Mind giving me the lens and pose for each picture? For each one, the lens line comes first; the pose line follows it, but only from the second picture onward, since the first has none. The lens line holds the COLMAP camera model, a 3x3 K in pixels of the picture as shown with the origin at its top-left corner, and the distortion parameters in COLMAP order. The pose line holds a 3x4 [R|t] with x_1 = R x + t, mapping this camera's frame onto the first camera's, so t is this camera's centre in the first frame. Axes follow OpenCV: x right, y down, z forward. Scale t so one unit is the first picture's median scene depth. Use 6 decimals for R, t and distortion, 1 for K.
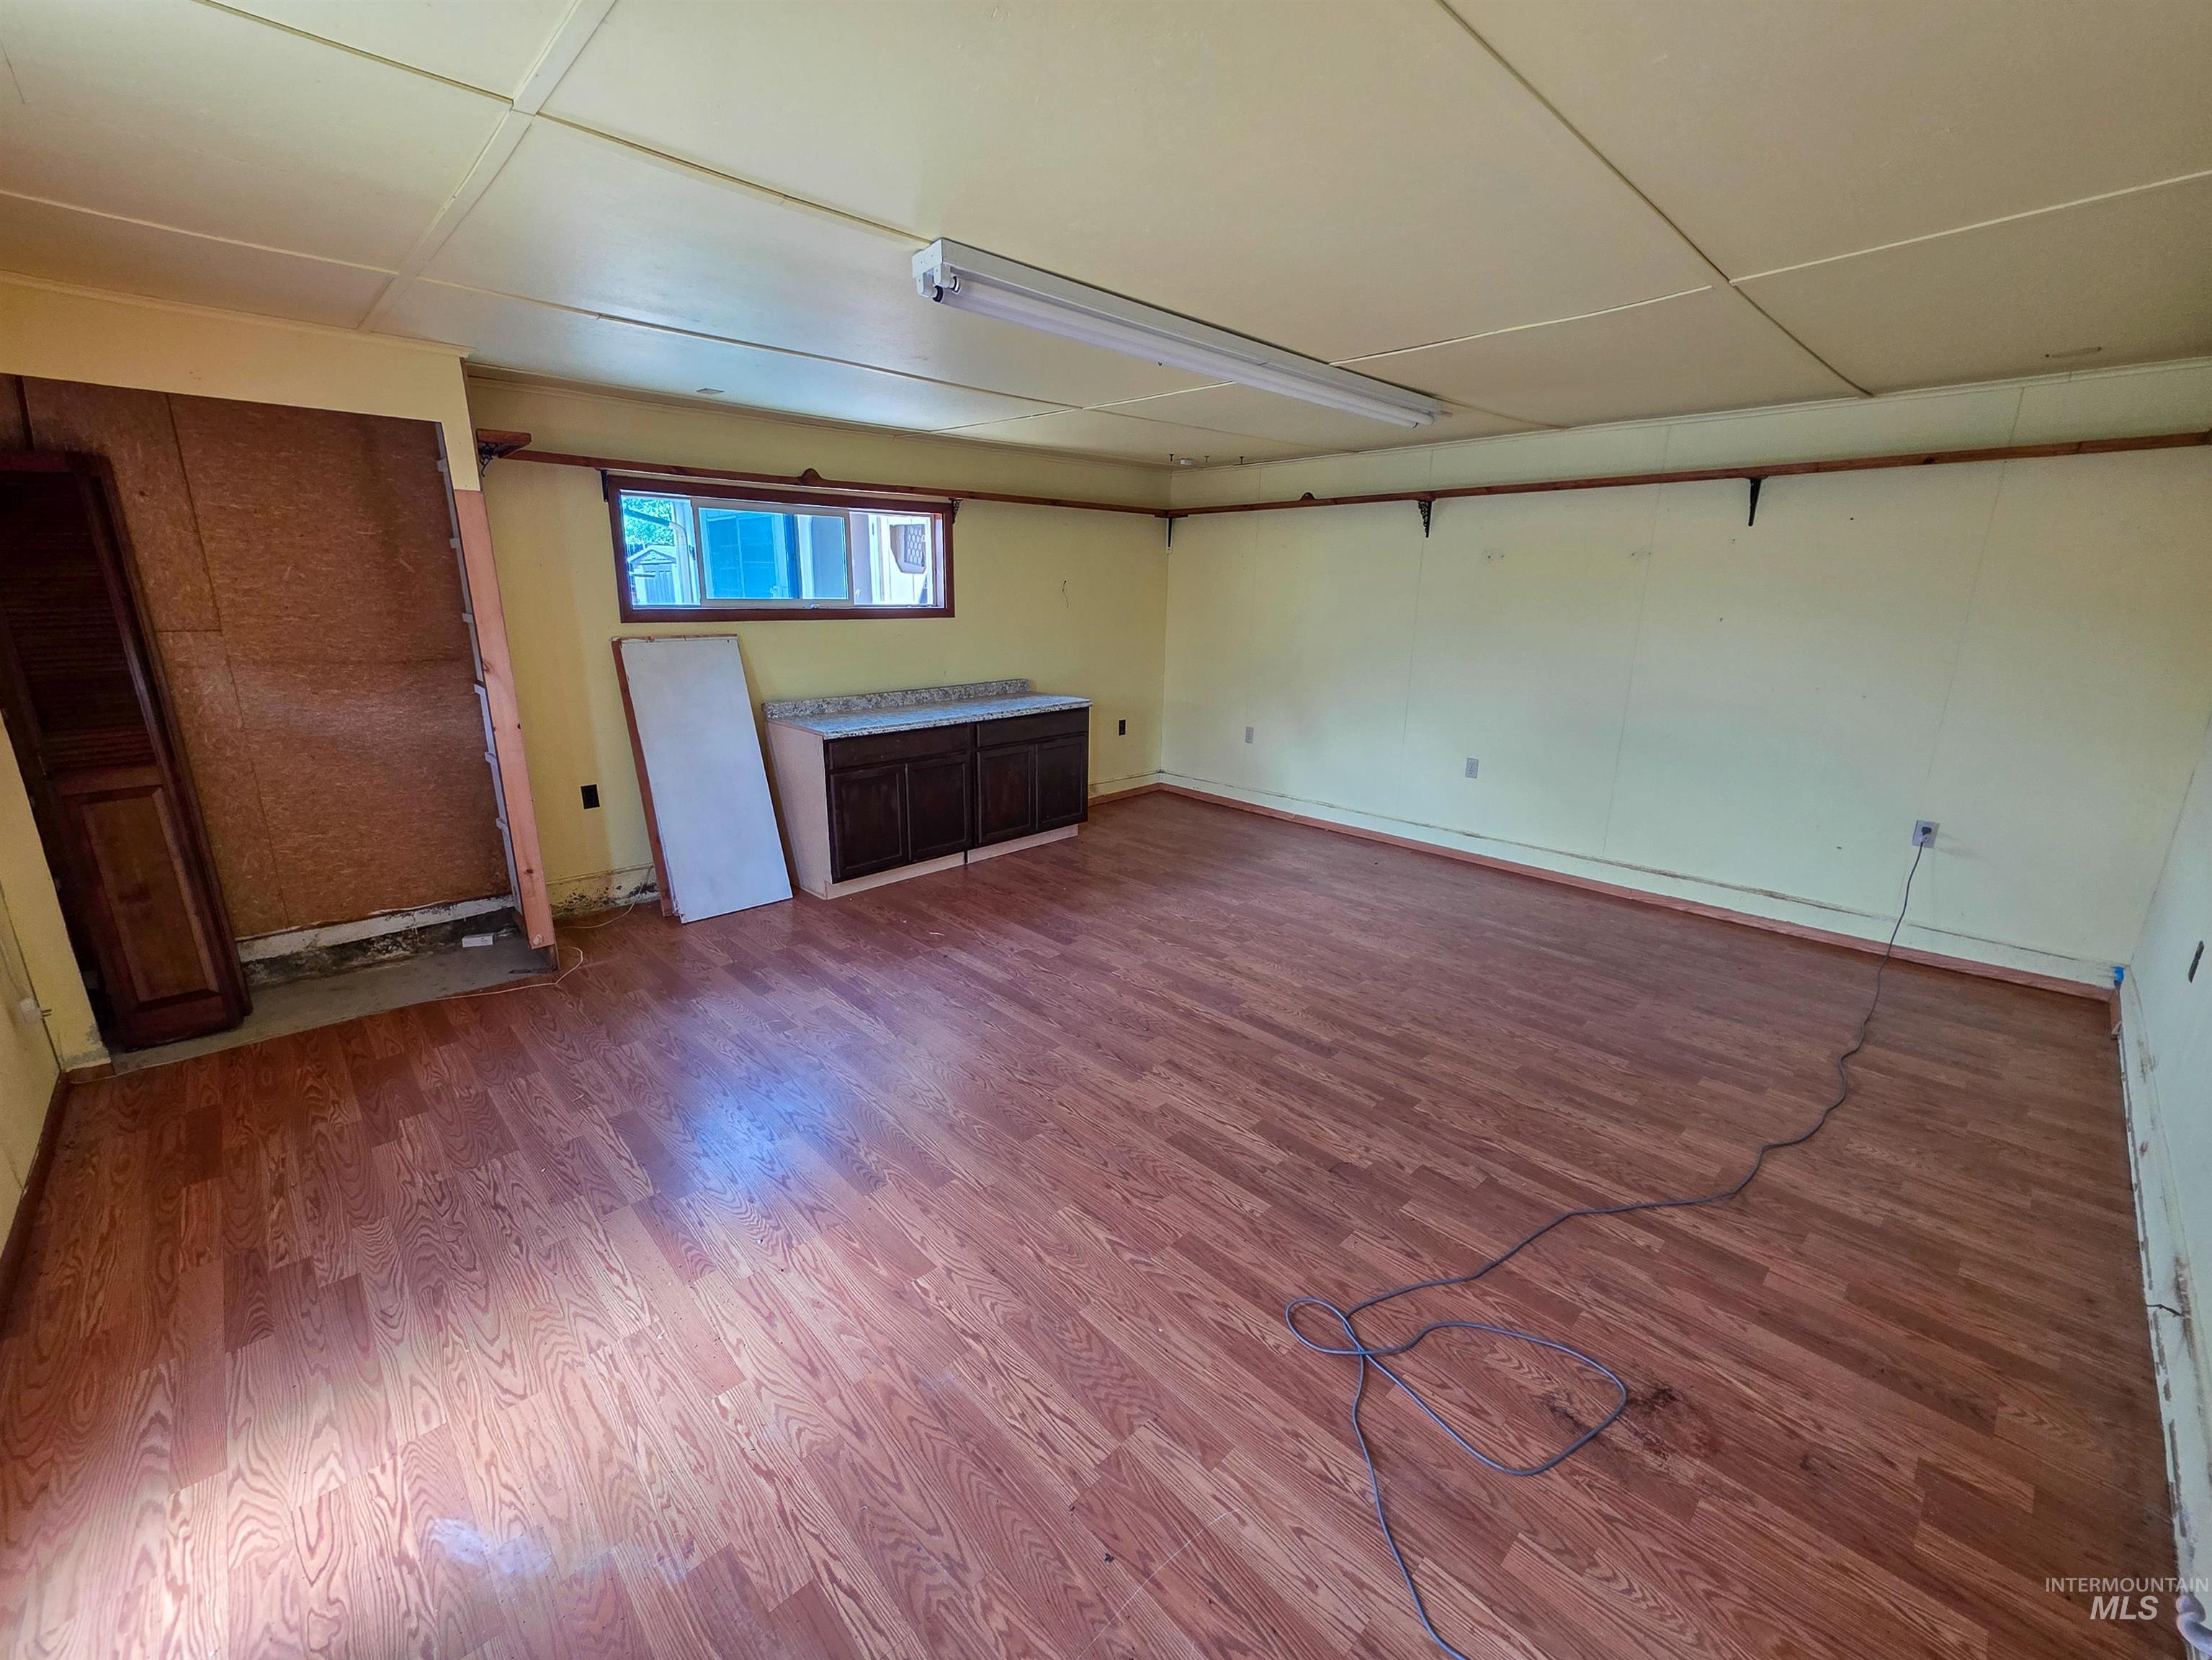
lens RADIAL K [[907.7, 0, 1099.1], [0, 907.7, 826.1], [0, 0, 1]] dist [0.002609, -0.000235]
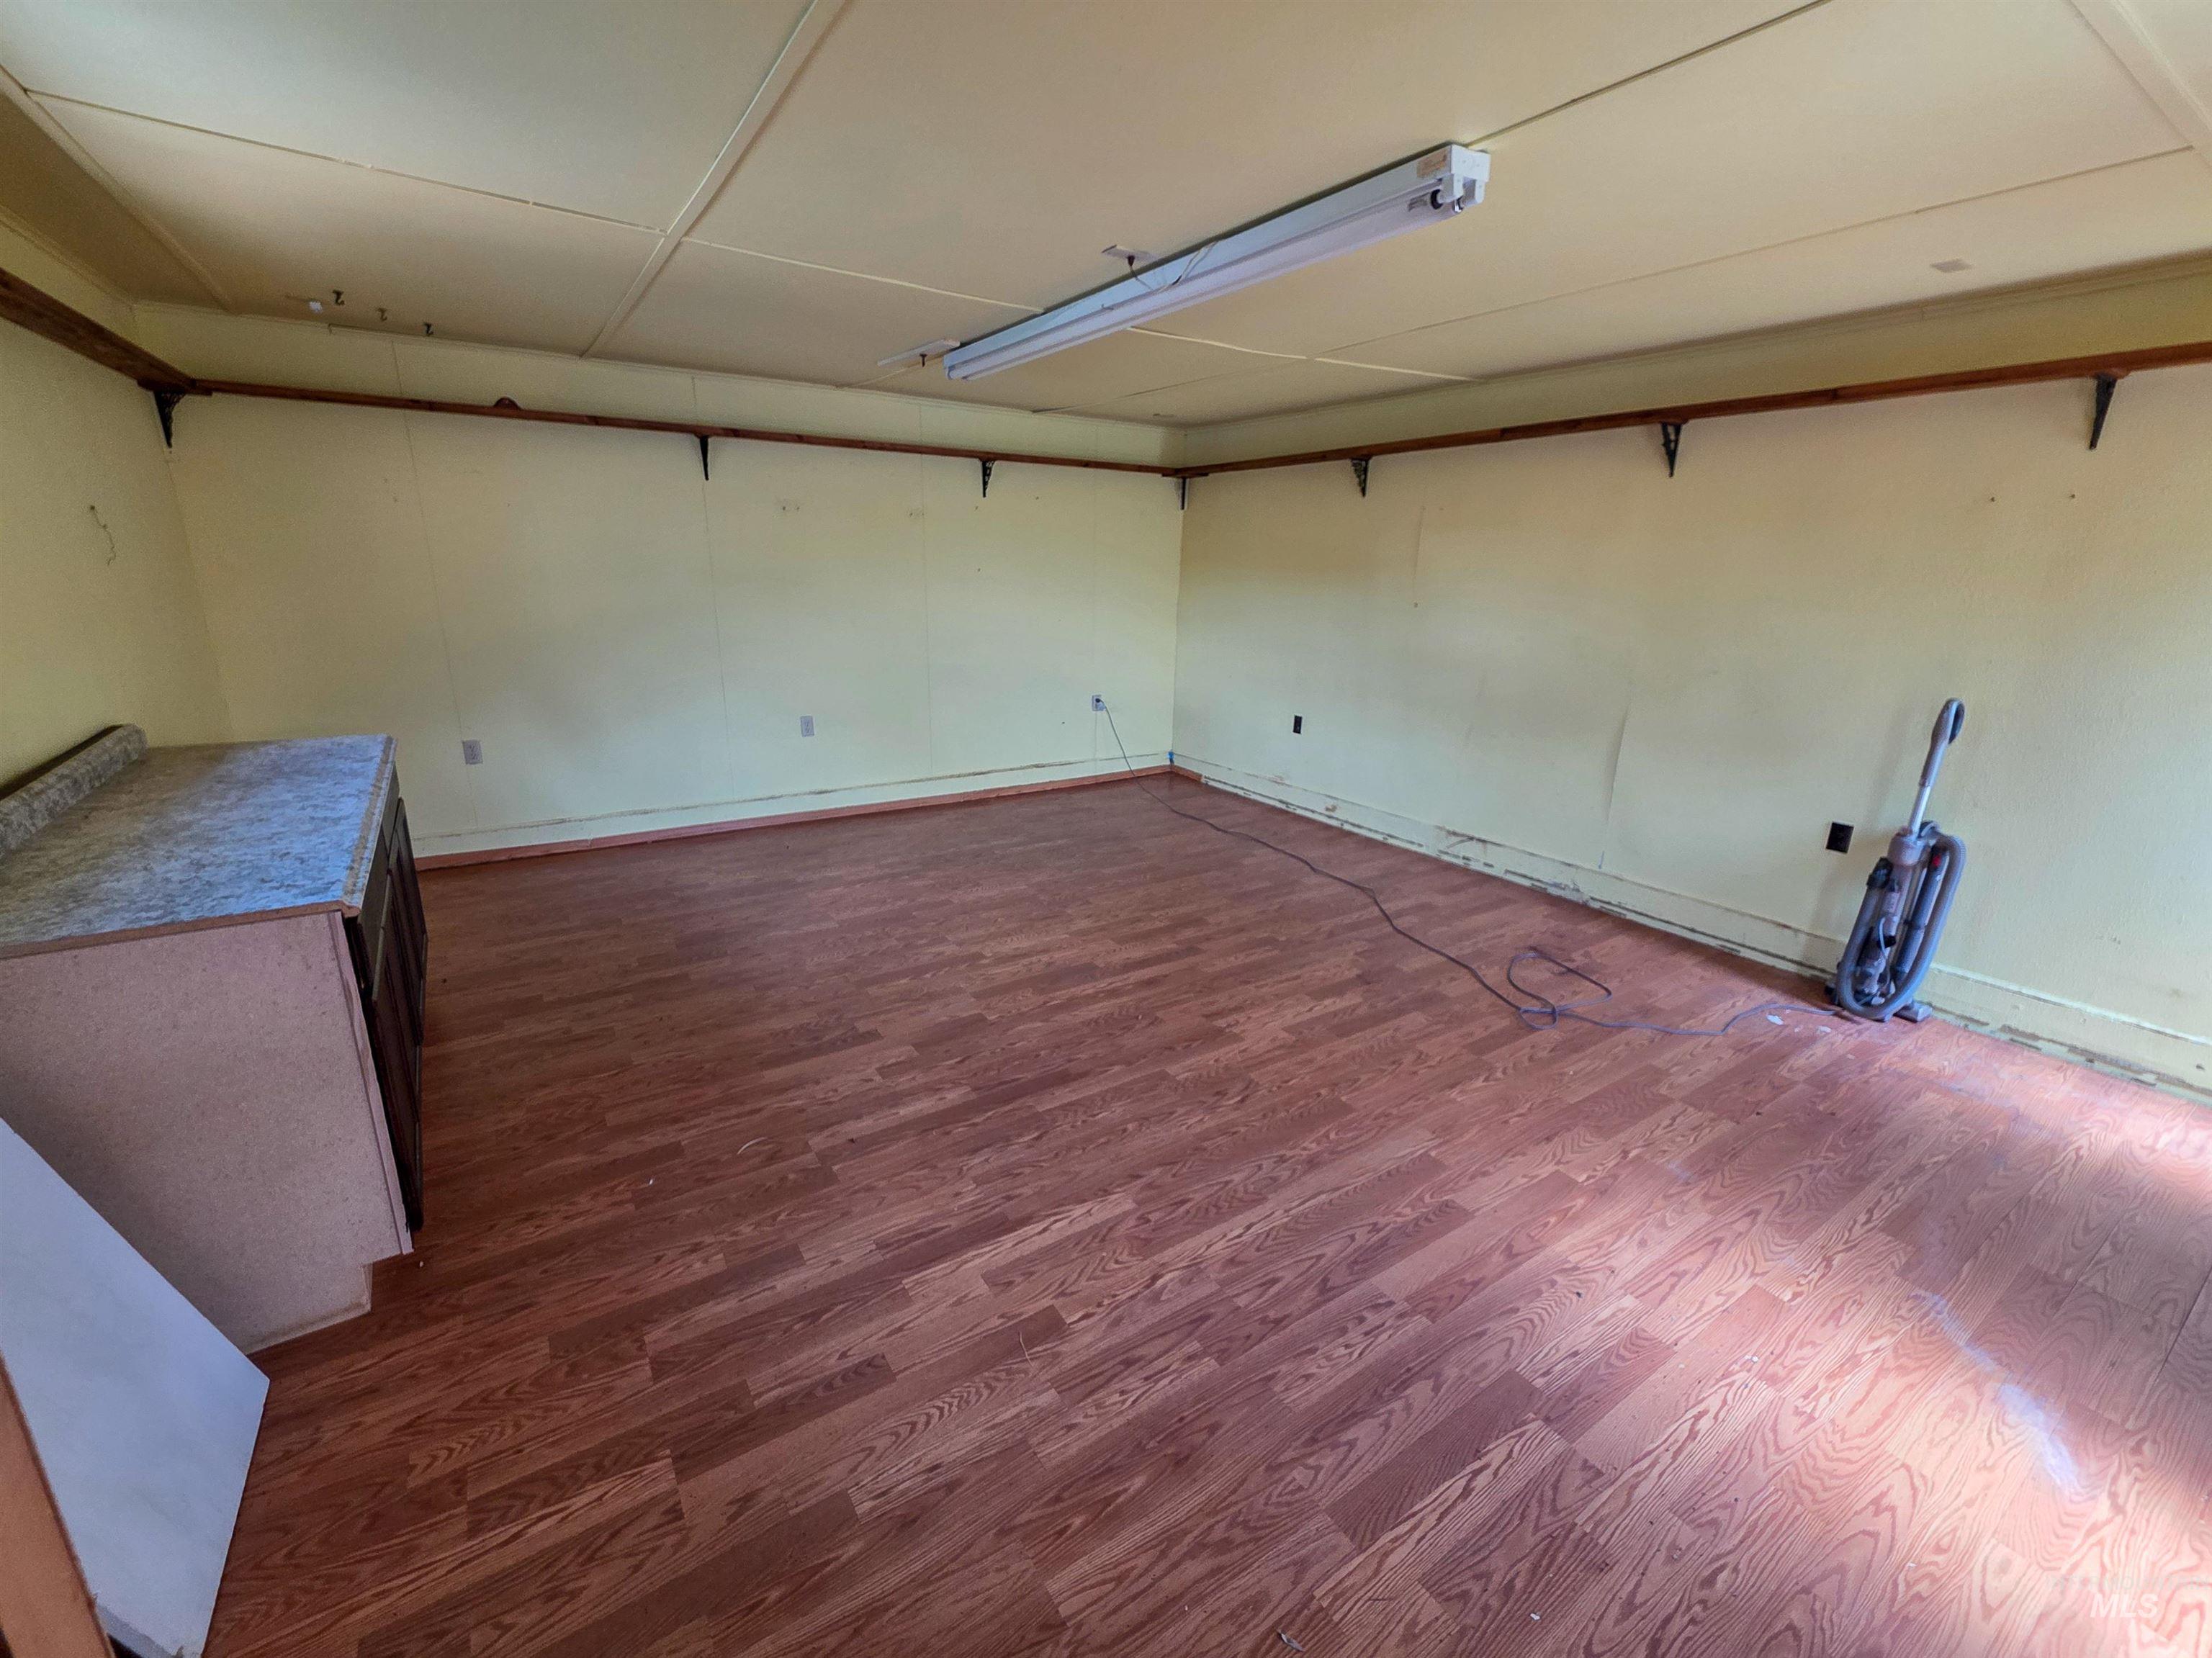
lens RADIAL K [[907.4, 0, 1099.1], [0, 907.4, 825.1], [0, 0, 1]] dist [0.002609, -0.000235]
pose [[0.178276, -0.280207, 0.943240, -0.989103], [0.231845, 0.943569, 0.236485, -0.246883], [-0.956277, 0.176526, 0.233180, 0.988242]]
